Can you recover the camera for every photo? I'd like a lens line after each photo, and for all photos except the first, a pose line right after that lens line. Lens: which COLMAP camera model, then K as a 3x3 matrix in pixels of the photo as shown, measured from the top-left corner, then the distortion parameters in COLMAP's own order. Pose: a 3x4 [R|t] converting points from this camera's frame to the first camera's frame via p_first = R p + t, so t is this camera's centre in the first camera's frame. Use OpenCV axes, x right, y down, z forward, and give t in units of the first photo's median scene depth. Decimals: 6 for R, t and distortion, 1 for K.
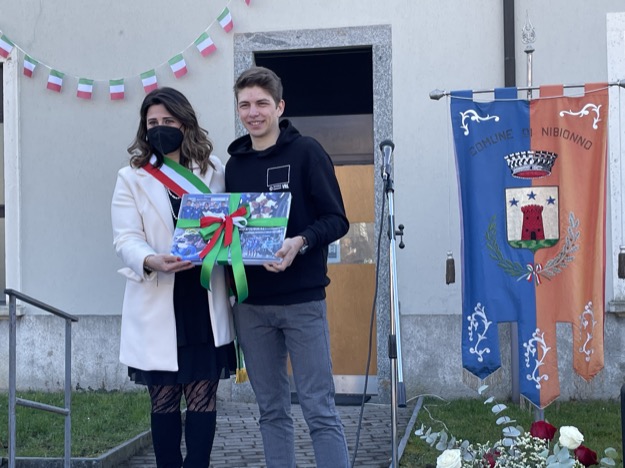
lens RADIAL K [[1003.3, 0, 310.8], [0, 1003.3, 225.8], [0, 0, 1]] dist [0.058872, 0.113706]
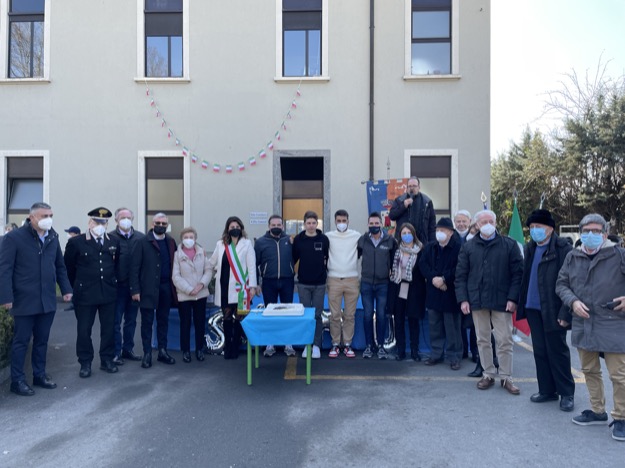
lens RADIAL K [[467.2, 0, 310.1], [0, 467.2, 226.9], [0, 0, 1]] dist [0.051820, -0.001136]
pose [[0.989110, 0.017800, 0.146094, -0.165105], [-0.019046, 0.999793, 0.007133, 0.008260], [-0.145937, -0.009838, 0.989245, -0.291242]]
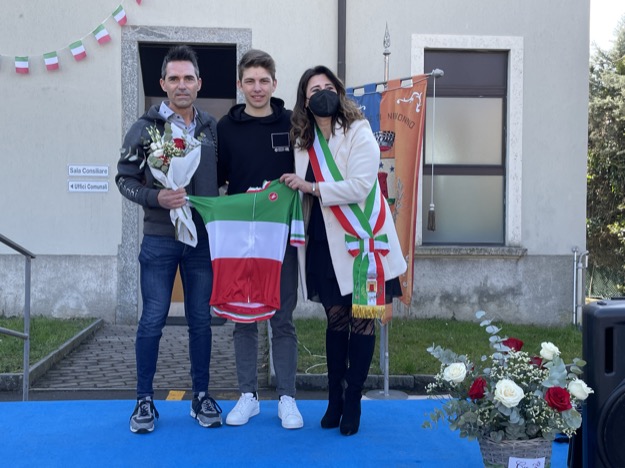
lens RADIAL K [[736.2, 0, 311.9], [0, 736.2, 231.5], [0, 0, 1]] dist [0.112248, -0.194457]
pose [[0.968174, 0.015347, 0.249807, -0.077703], [-0.028802, 0.998319, 0.050296, 0.007285], [-0.248616, -0.055891, 0.966988, 0.057655]]
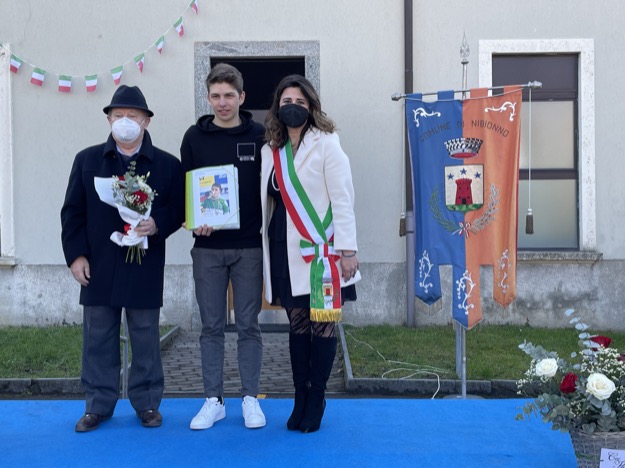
lens RADIAL K [[750.3, 0, 313.4], [0, 750.3, 227.1], [0, 0, 1]] dist [0.076606, -0.061082]
pose [[0.984487, 0.004649, 0.175396, -0.098328], [-0.010827, 0.999354, 0.034284, 0.007739], [-0.175123, -0.035651, 0.983901, 0.034590]]
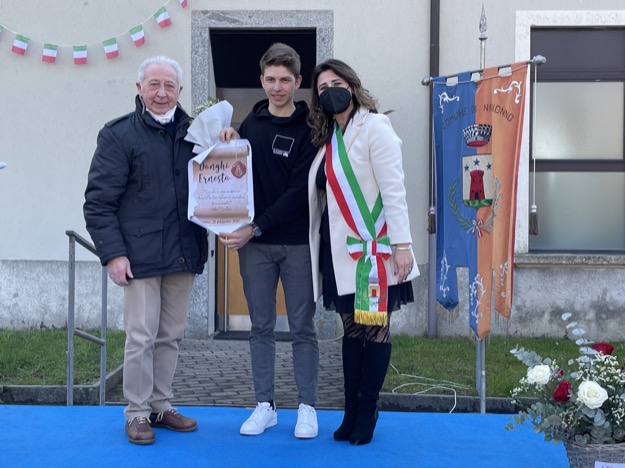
lens RADIAL K [[876.6, 0, 312.5], [0, 876.6, 234.0], [0, 0, 1]] dist [0.085042, -0.111309]
pose [[0.988859, 0.017057, 0.147874, -0.087641], [-0.024332, 0.998573, 0.047529, 0.006827], [-0.146853, -0.050598, 0.987863, 0.003038]]
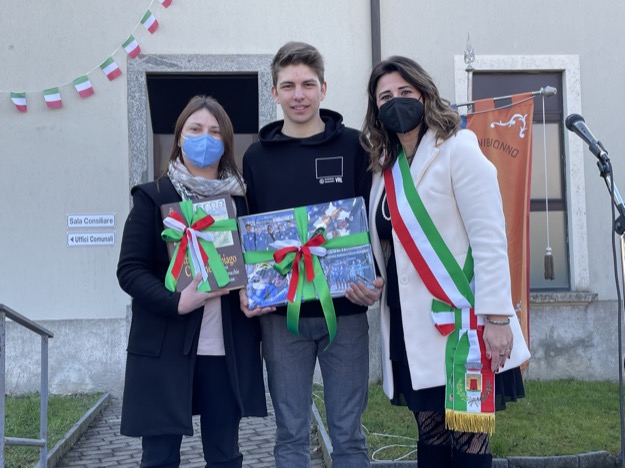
lens RADIAL K [[763.9, 0, 317.2], [0, 763.9, 226.0], [0, 0, 1]] dist [0.082635, -0.071676]
pose [[0.962265, 0.000068, 0.272114, -0.108881], [0.004749, 0.999844, -0.017040, 0.007143], [-0.272073, 0.017689, 0.962114, 0.164811]]
